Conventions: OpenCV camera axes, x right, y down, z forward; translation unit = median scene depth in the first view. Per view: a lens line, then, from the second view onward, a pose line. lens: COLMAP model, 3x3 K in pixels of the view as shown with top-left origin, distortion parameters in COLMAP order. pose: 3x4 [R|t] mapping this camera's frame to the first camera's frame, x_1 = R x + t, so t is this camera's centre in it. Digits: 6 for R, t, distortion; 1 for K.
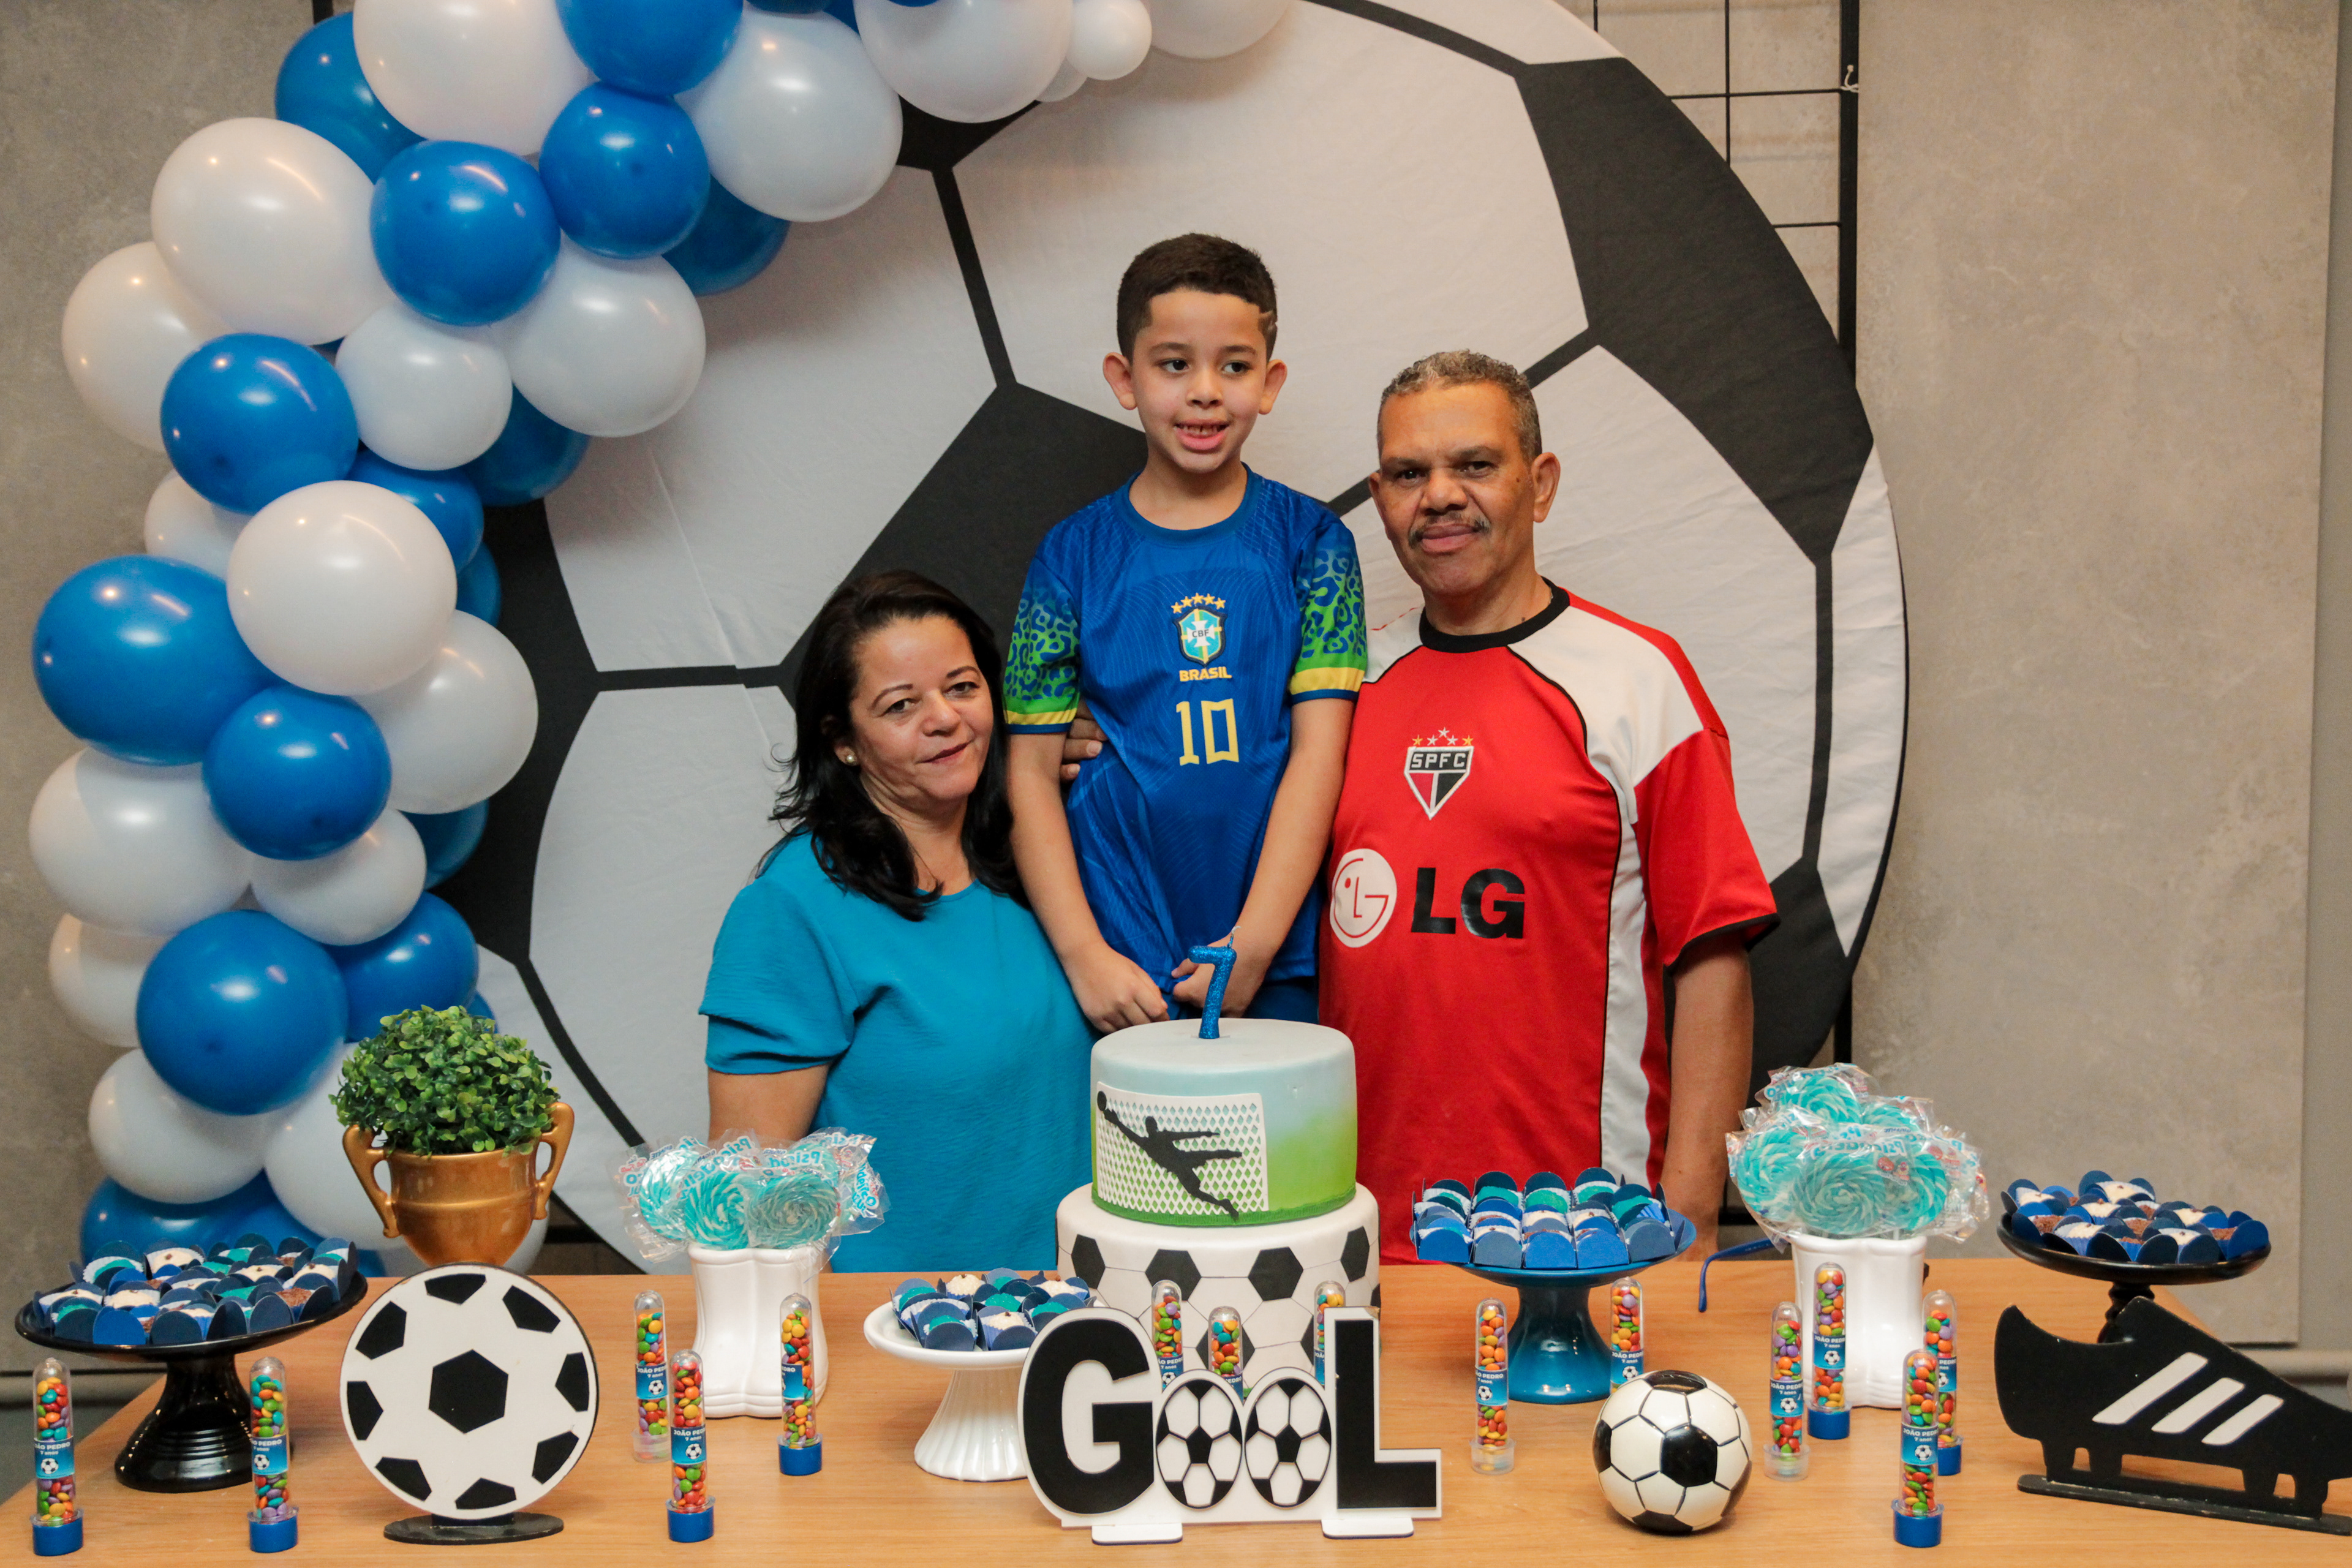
lens RADIAL K [[2569.0, 0, 1187.8], [0, 2569.0, 823.6], [0, 0, 1]] dist [-0.005891, 0.095432]
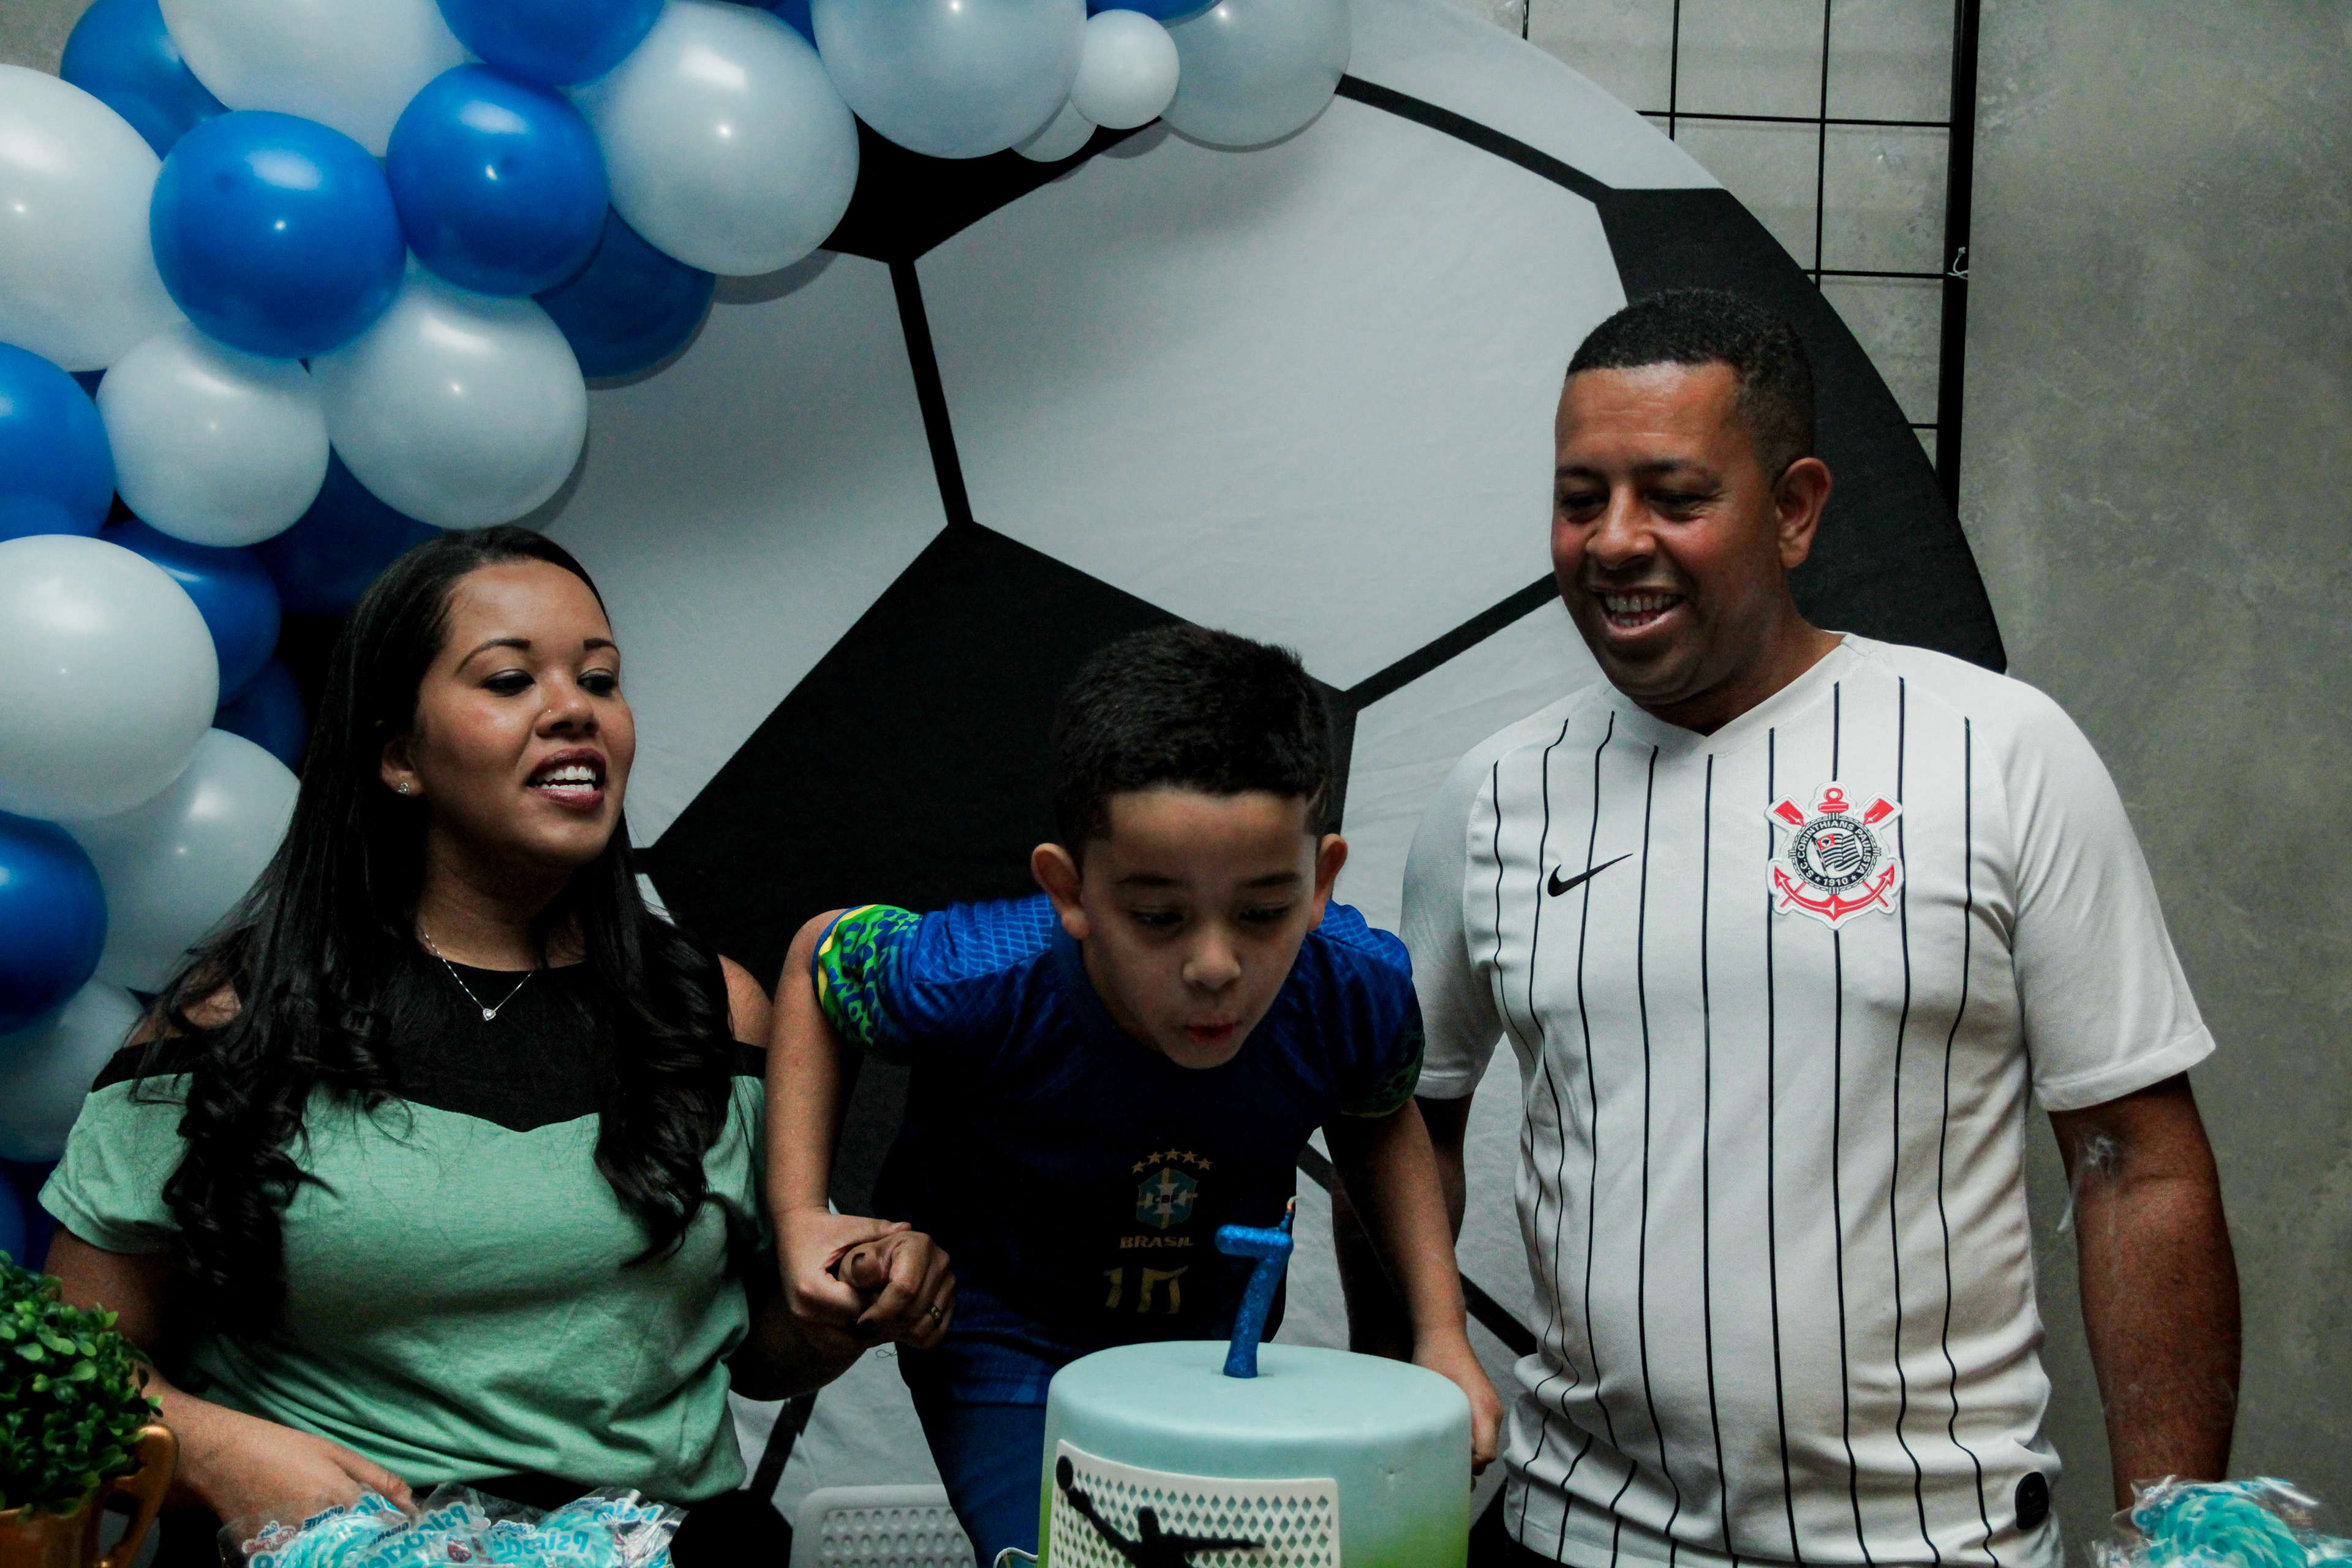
lens RADIAL K [[2265.0, 0, 1163.9], [0, 2265.0, 862.4], [0, 0, 1]] dist [-0.043491, 0.096908]
pose [[0.997104, 0.065885, 0.037987, -0.025961], [-0.060900, 0.990895, -0.120076, 0.018210], [-0.045553, 0.117415, 0.992038, 0.296456]]
